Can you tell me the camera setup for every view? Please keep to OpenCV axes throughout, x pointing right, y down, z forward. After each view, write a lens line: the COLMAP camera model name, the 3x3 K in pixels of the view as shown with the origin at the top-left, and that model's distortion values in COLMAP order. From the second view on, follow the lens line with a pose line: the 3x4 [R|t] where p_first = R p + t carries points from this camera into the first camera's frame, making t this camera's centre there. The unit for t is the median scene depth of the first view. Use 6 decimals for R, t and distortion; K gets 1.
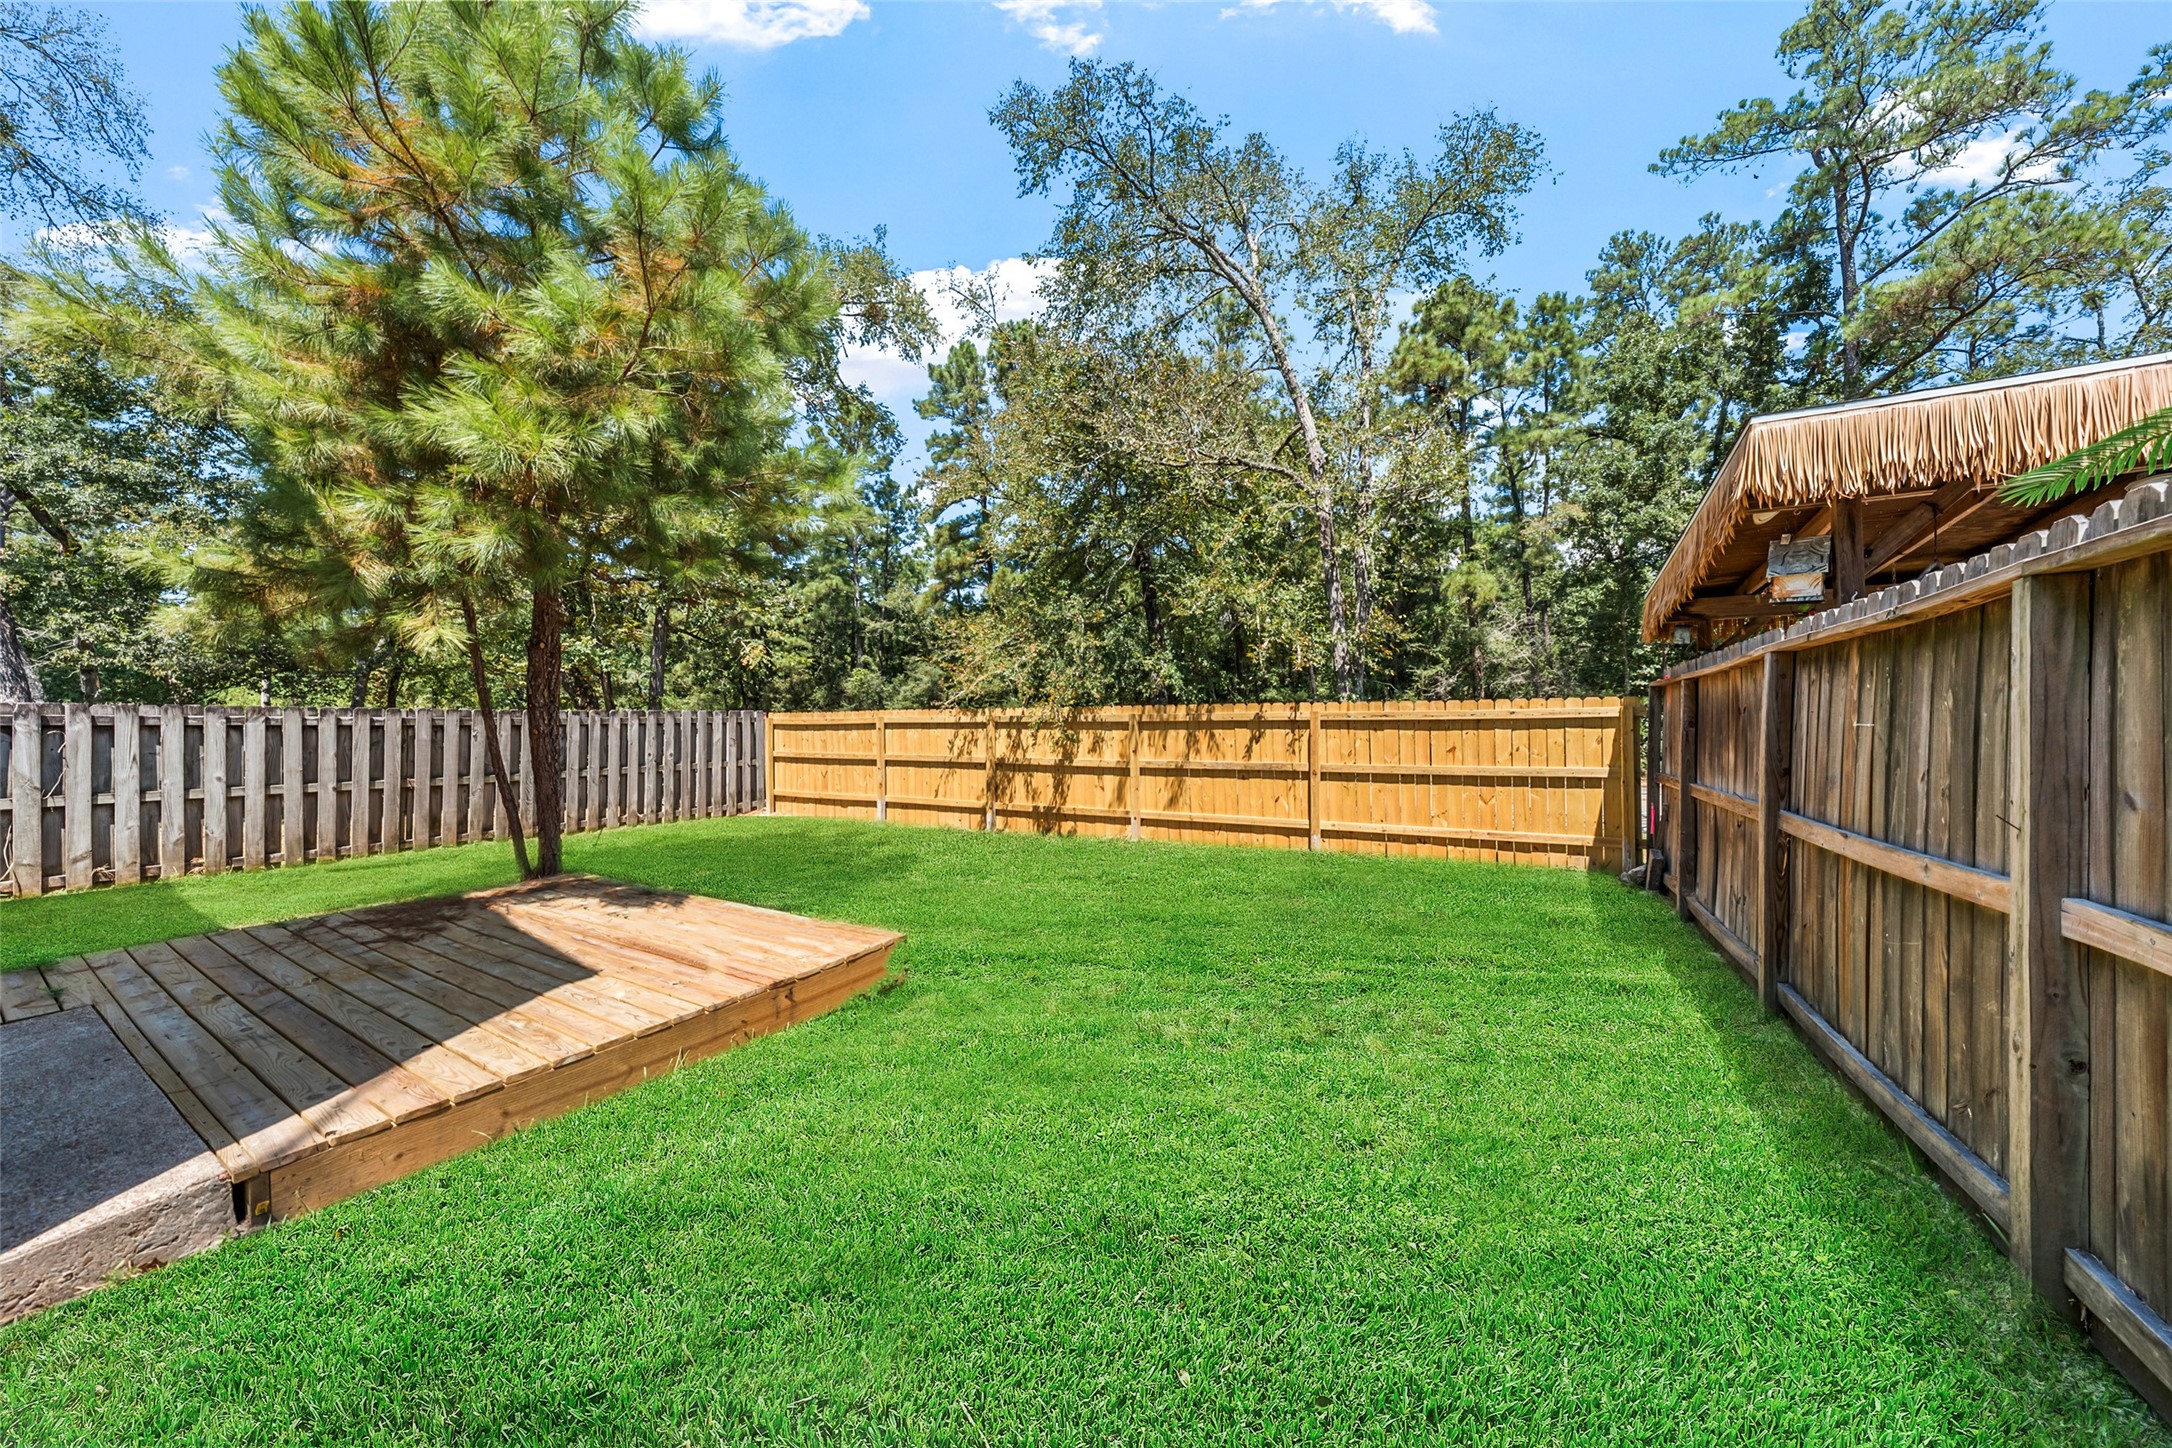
lens RADIAL K [[740.2, 0, 1078.6], [0, 740.2, 715.6], [0, 0, 1]] dist [-0.001314, -0.000035]
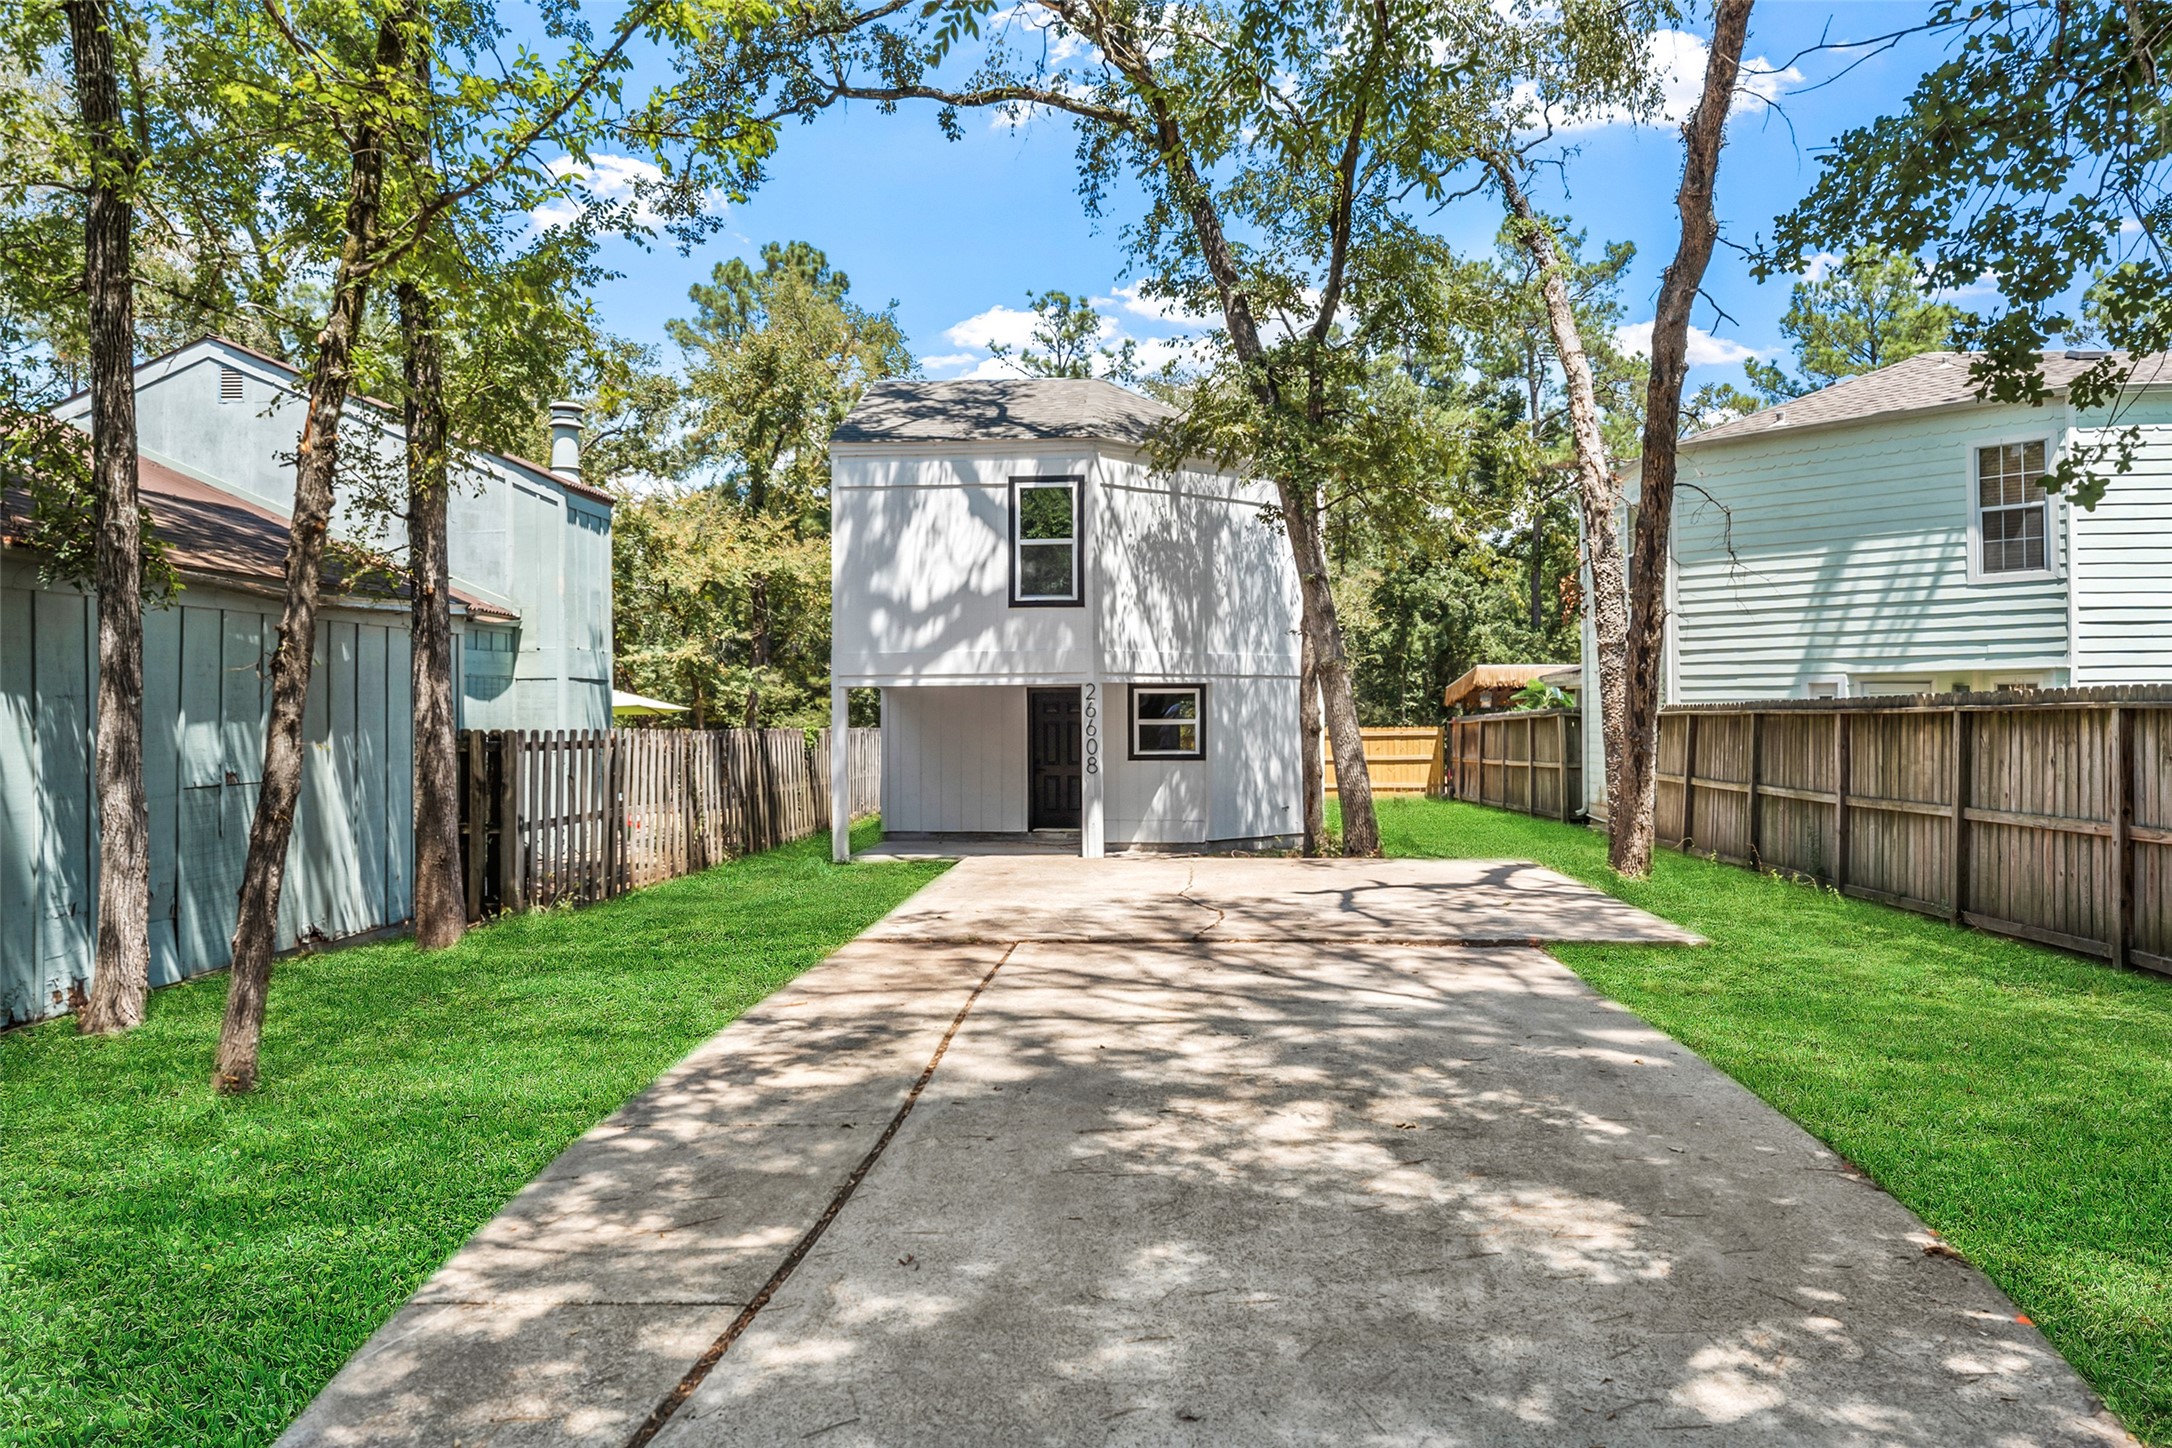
lens RADIAL K [[1493.5, 0, 1086.0], [0, 1493.5, 724.0], [0, 0, 1]] dist [-0.000465, 0.000112]
pose [[0.886419, 0.006569, 0.462838, -2.264891], [-0.007851, 0.999969, 0.000843, -0.026340], [-0.462818, -0.004381, 0.886443, -2.494953]]
